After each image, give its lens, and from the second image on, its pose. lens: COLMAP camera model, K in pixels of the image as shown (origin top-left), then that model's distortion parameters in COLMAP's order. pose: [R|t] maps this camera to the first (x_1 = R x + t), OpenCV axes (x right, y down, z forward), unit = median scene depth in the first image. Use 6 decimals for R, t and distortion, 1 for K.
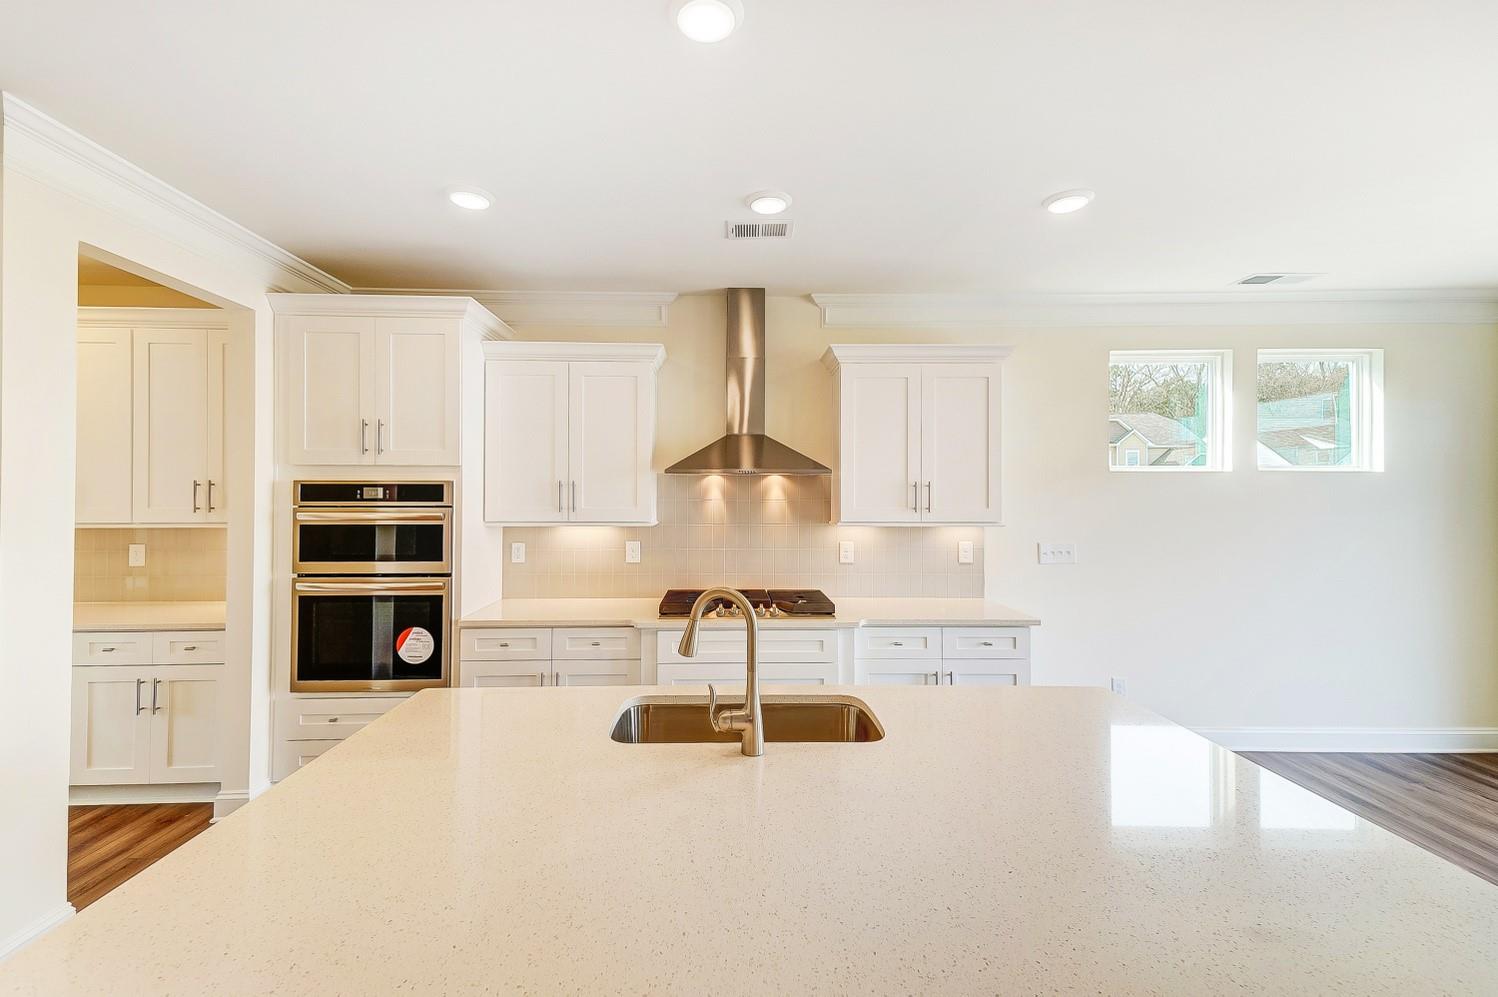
lens RADIAL K [[645.9, 0, 737.9], [0, 645.9, 492.5], [0, 0, 1]] dist [0.036222, -0.000323]
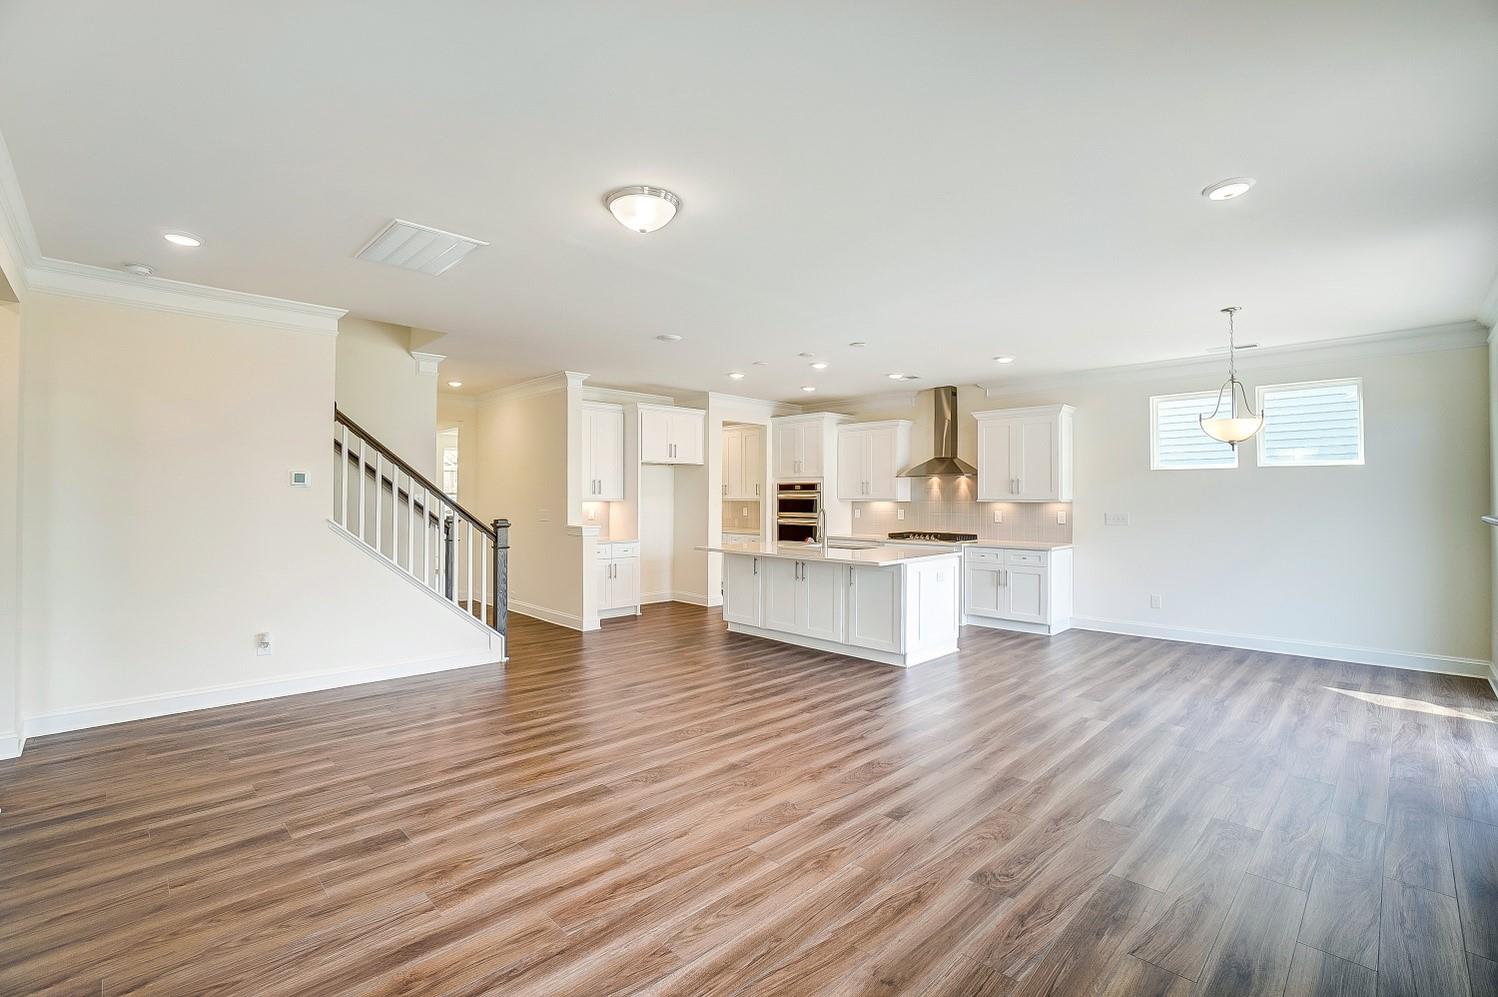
lens RADIAL K [[669.1, 0, 736.4], [0, 669.1, 495.3], [0, 0, 1]] dist [-0.061909, 0.021885]
pose [[0.680481, -0.003647, -0.732756, 1.180799], [0.002897, 0.999993, -0.002287, 0.035392], [0.732760, -0.000567, 0.680487, -0.978286]]
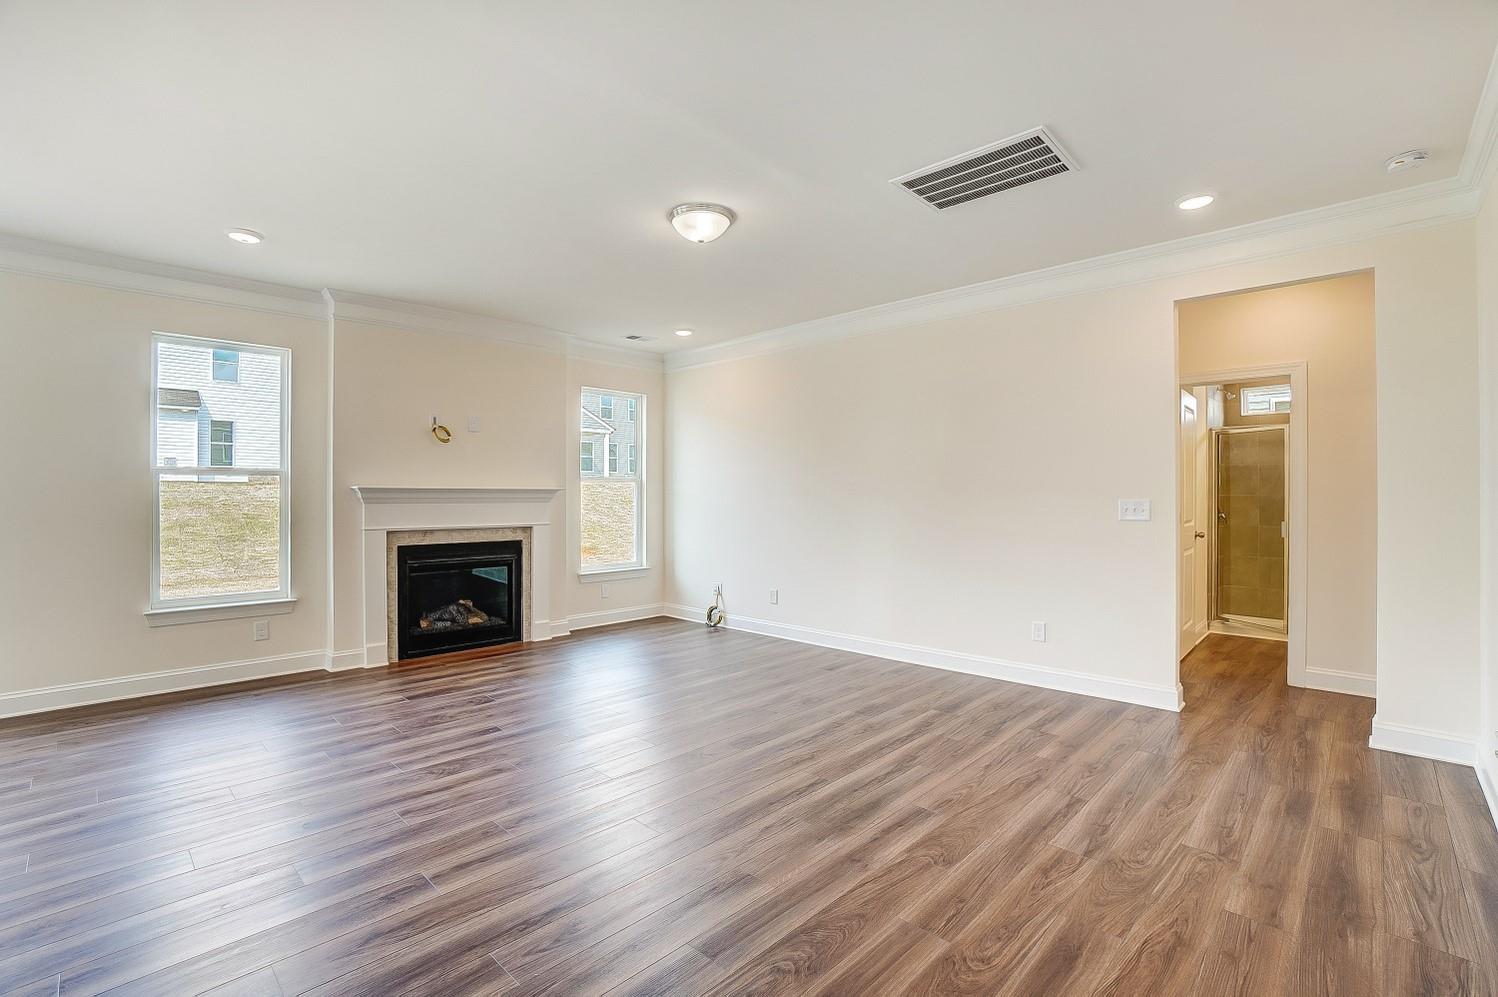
lens RADIAL K [[675.7, 0, 735.2], [0, 675.7, 491.8], [0, 0, 1]] dist [-0.062851, 0.021731]
pose [[-0.698241, 0.003808, 0.715852, -0.249048], [-0.004084, 0.999948, -0.009303, 0.071041], [-0.715851, -0.009419, -0.698190, 0.149576]]
